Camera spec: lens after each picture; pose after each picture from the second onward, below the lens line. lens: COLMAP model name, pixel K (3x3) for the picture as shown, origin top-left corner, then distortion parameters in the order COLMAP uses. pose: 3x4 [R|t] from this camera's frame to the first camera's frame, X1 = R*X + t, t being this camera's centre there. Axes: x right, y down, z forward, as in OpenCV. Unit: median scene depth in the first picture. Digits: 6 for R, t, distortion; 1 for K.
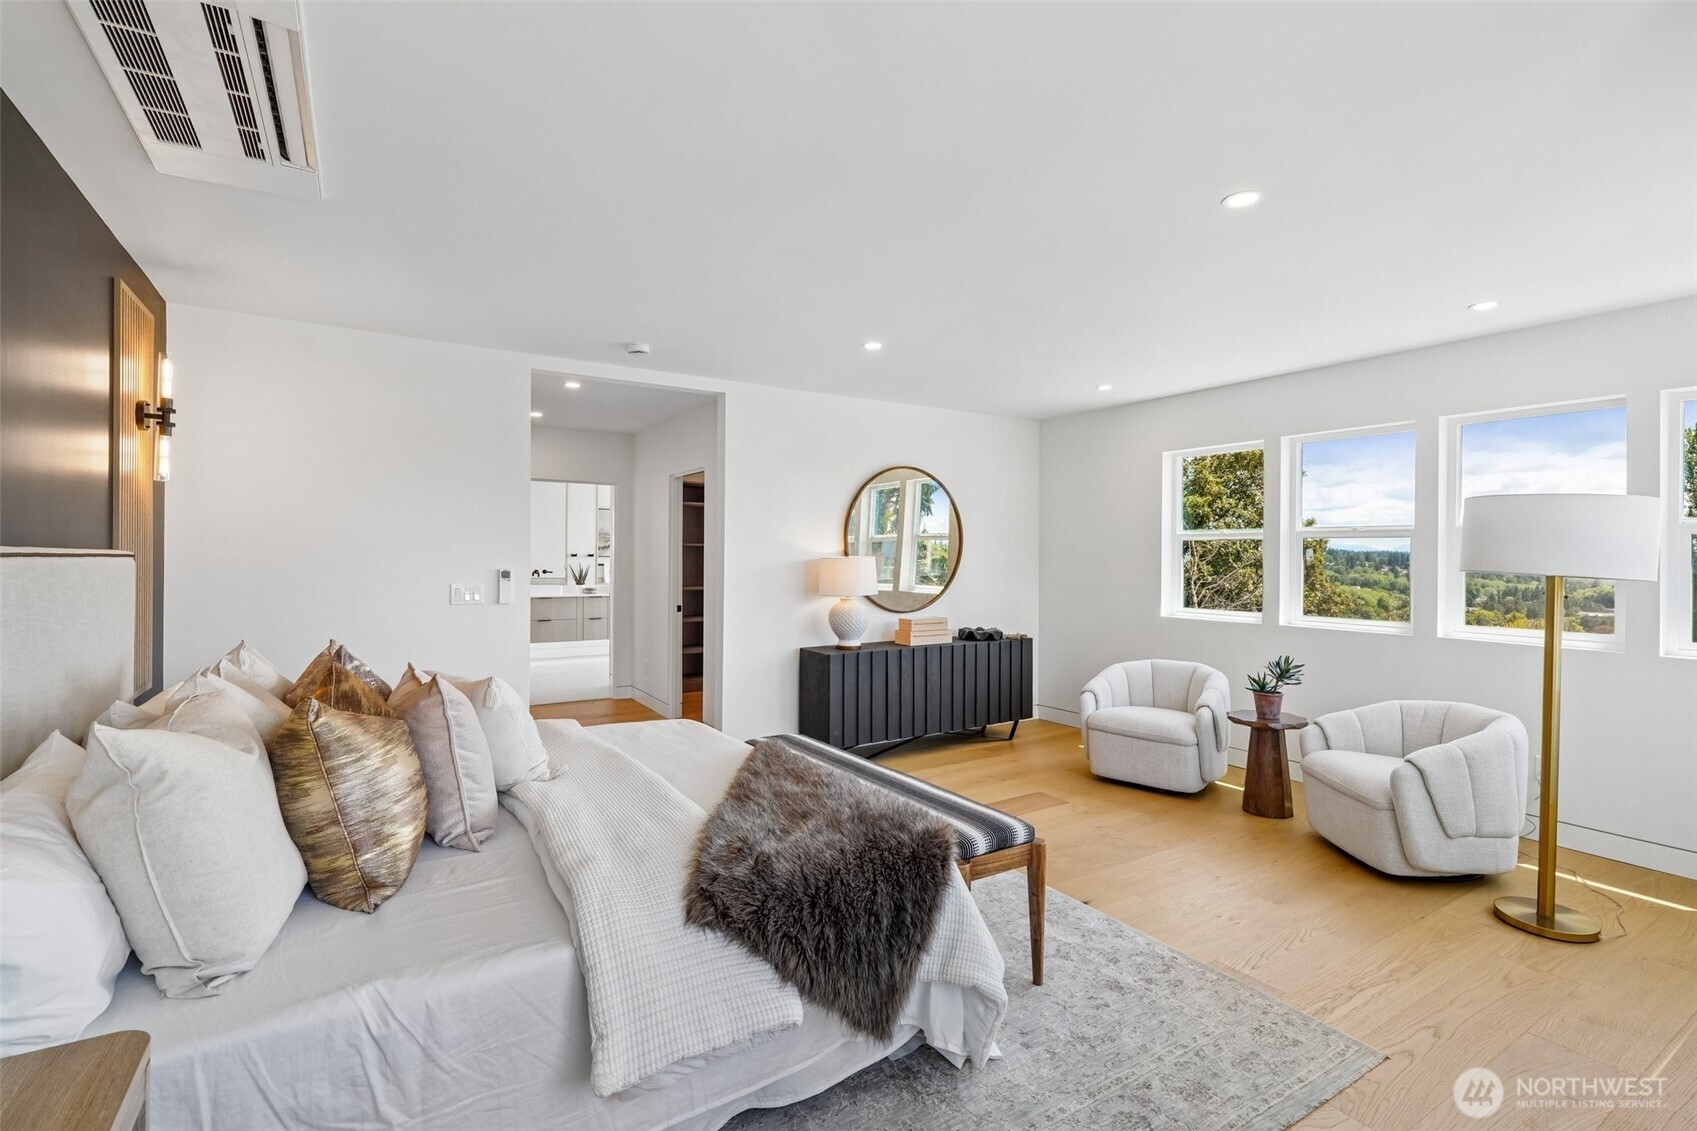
lens RADIAL K [[767.3, 0, 836.8], [0, 767.3, 557.5], [0, 0, 1]] dist [-0.004336, 0.000426]
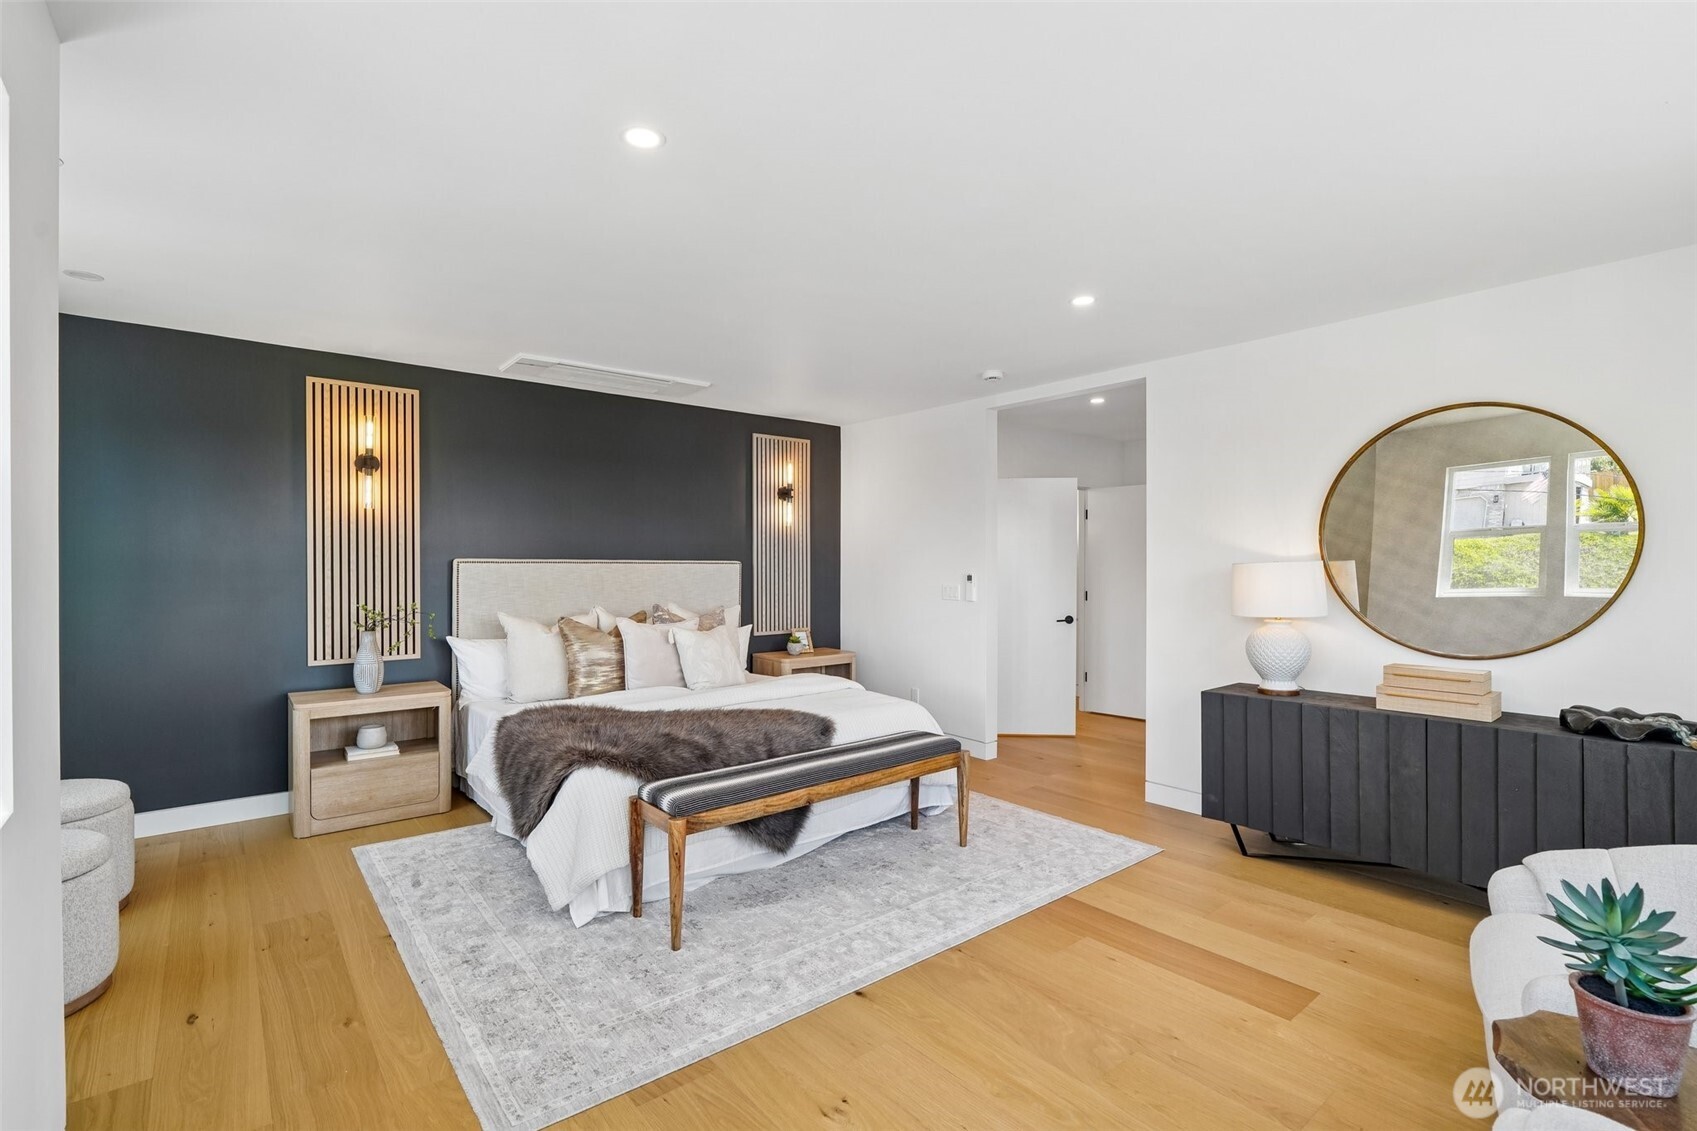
lens RADIAL K [[767.3, 0, 843.5], [0, 767.3, 566.7], [0, 0, 1]] dist [-0.004336, 0.000426]
pose [[0.145958, 0.002105, -0.989289, 0.660356], [-0.001471, 0.999997, 0.001911, 0.001254], [0.989290, 0.001177, 0.145960, 0.514012]]
